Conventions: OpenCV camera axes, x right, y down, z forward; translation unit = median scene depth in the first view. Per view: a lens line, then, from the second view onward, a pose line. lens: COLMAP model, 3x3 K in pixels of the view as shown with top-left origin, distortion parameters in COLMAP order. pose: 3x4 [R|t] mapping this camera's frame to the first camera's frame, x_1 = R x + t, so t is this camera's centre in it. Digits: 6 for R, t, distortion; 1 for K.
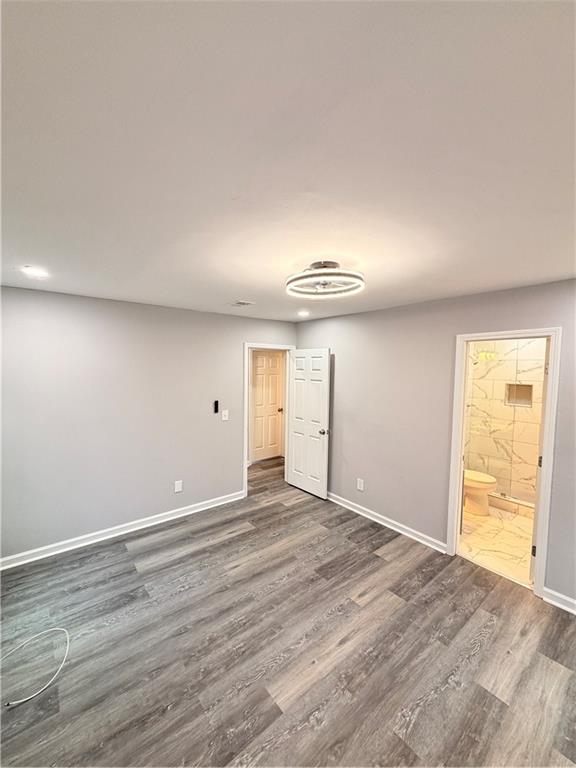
lens RADIAL K [[306.5, 0, 287.5], [0, 306.5, 384.1], [0, 0, 1]] dist [-0.001208, 0.000239]
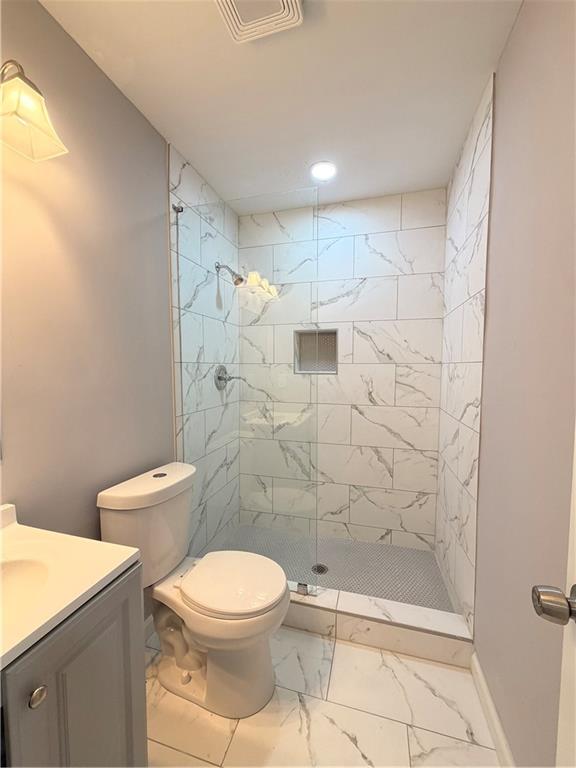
lens RADIAL K [[306.5, 0, 287.5], [0, 306.5, 385.5], [0, 0, 1]] dist [-0.001208, 0.000239]
pose [[0.817388, -0.047837, 0.574098, 0.407429], [0.043182, 0.998831, 0.021747, 0.075583], [-0.574466, 0.007015, 0.818498, 0.590562]]
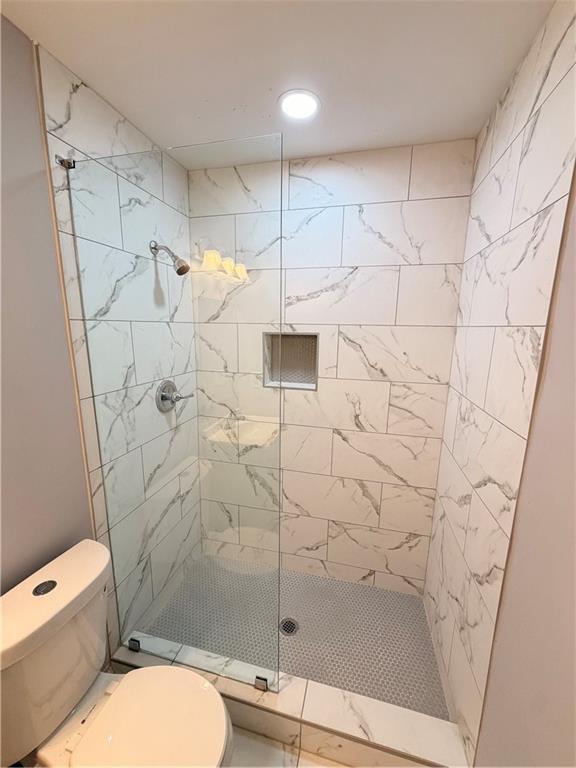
lens RADIAL K [[306.5, 0, 287.5], [0, 306.5, 384.8], [0, 0, 1]] dist [-0.001208, 0.000239]
pose [[0.800317, -0.114345, 0.588572, 0.496402], [0.030809, 0.988192, 0.150088, 0.005606], [-0.598785, -0.101984, 0.794390, 0.659602]]
